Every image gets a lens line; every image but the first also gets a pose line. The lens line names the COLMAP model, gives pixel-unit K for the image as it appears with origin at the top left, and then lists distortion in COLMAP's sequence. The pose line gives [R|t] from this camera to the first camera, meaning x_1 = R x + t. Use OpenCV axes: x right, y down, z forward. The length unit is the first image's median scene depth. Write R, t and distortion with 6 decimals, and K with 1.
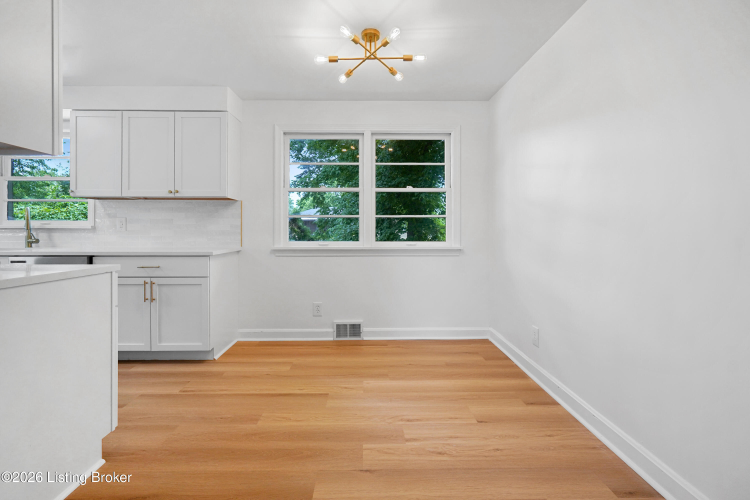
lens RADIAL K [[349.7, 0, 368.3], [0, 349.7, 231.9], [0, 0, 1]] dist [-0.002530, 0.000145]
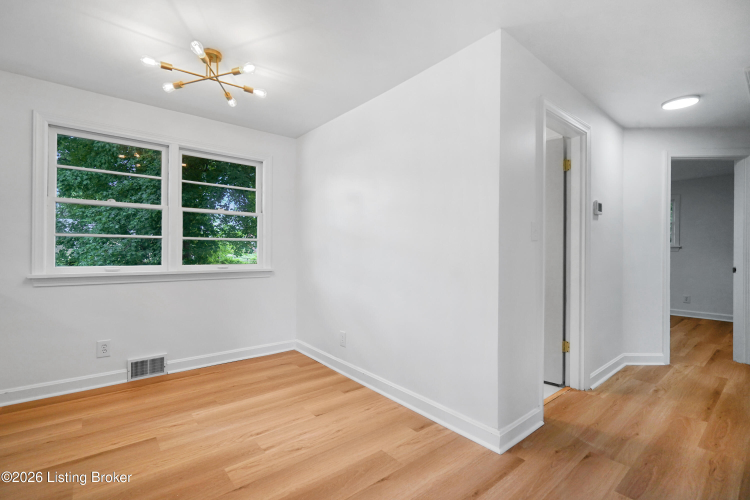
lens RADIAL K [[341.9, 0, 369.6], [0, 341.9, 250.7], [0, 0, 1]] dist [-0.006682, 0.000262]
pose [[0.782383, 0.008363, 0.622741, -0.199543], [-0.006158, 0.999965, -0.005691, -0.010665], [-0.622767, 0.000618, 0.782407, -0.018419]]
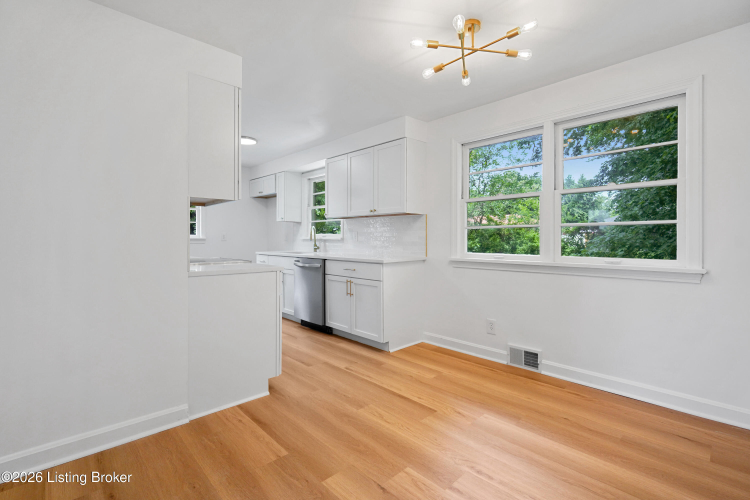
lens RADIAL K [[348.2, 0, 371.9], [0, 348.2, 236.6], [0, 0, 1]] dist [0.001024, 0.000397]
pose [[0.673387, -0.005653, -0.739269, 0.417578], [0.000402, 0.999973, -0.007281, -0.015193], [0.739290, 0.004606, 0.673371, 0.179344]]
